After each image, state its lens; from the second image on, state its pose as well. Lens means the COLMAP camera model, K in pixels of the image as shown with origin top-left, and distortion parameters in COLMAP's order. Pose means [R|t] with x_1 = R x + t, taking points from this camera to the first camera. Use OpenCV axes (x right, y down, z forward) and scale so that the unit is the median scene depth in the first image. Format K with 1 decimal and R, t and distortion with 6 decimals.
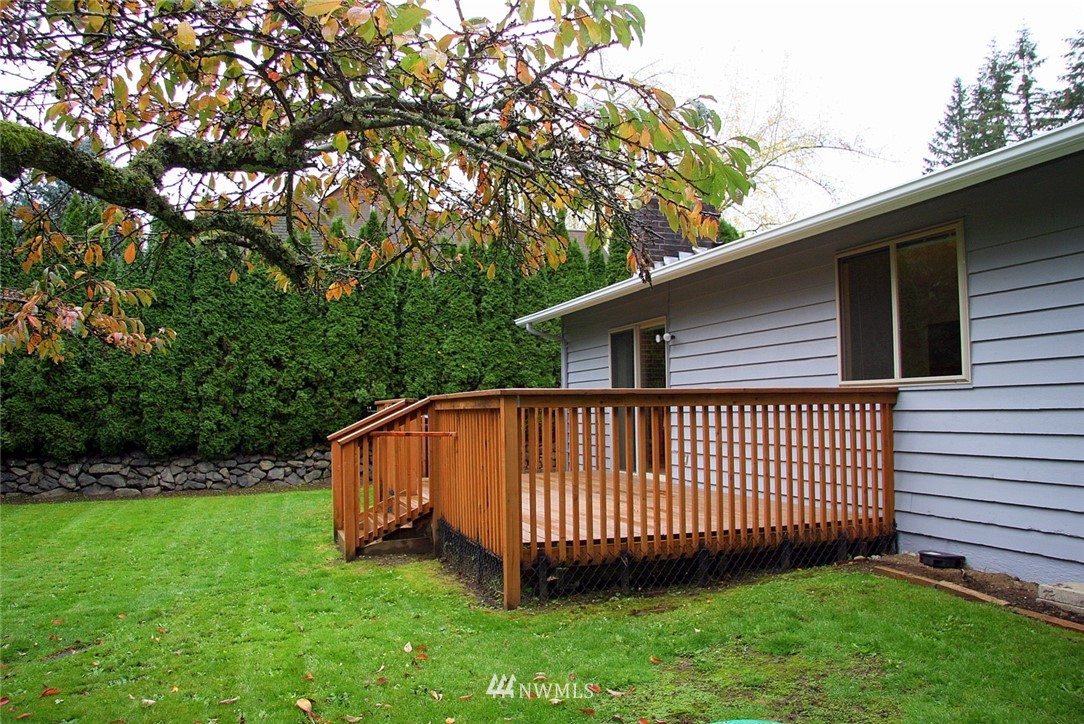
lens RADIAL K [[898.4, 0, 540.8], [0, 898.4, 366.7], [0, 0, 1]] dist [-0.091512, 0.015117]
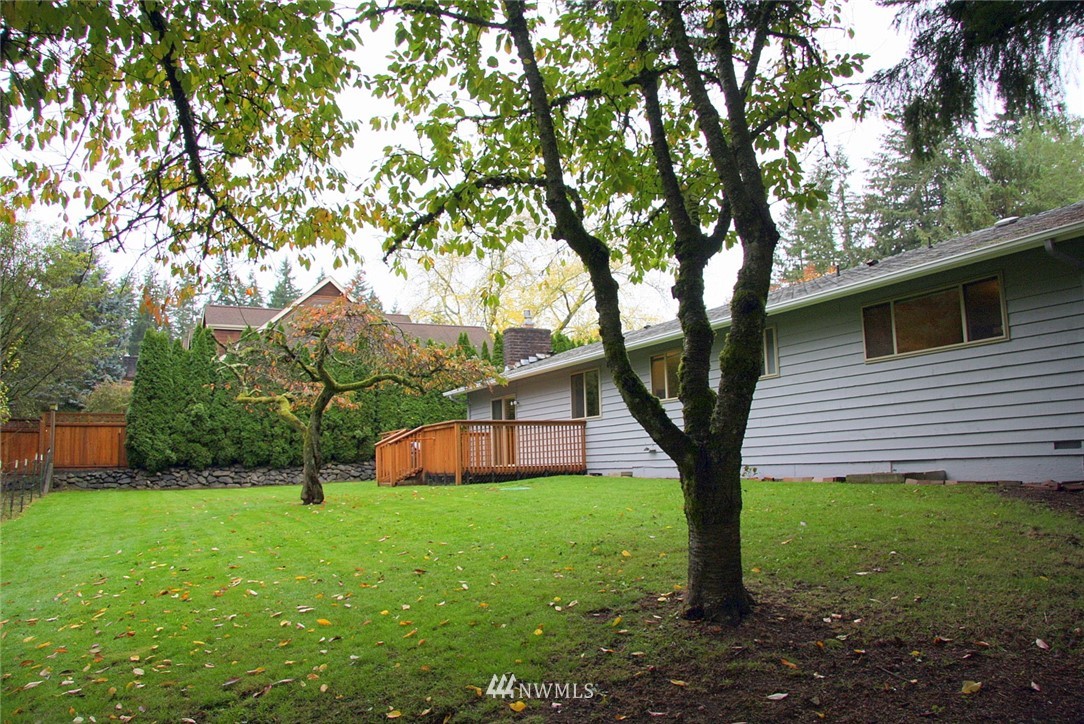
lens RADIAL K [[898.4, 0, 539.6], [0, 898.4, 356.5], [0, 0, 1]] dist [-0.091512, 0.015117]
pose [[0.993024, 0.002432, 0.117890, -0.051540], [0.006786, 0.996951, -0.077732, 0.020692], [-0.117719, 0.077990, 0.989980, -0.946122]]
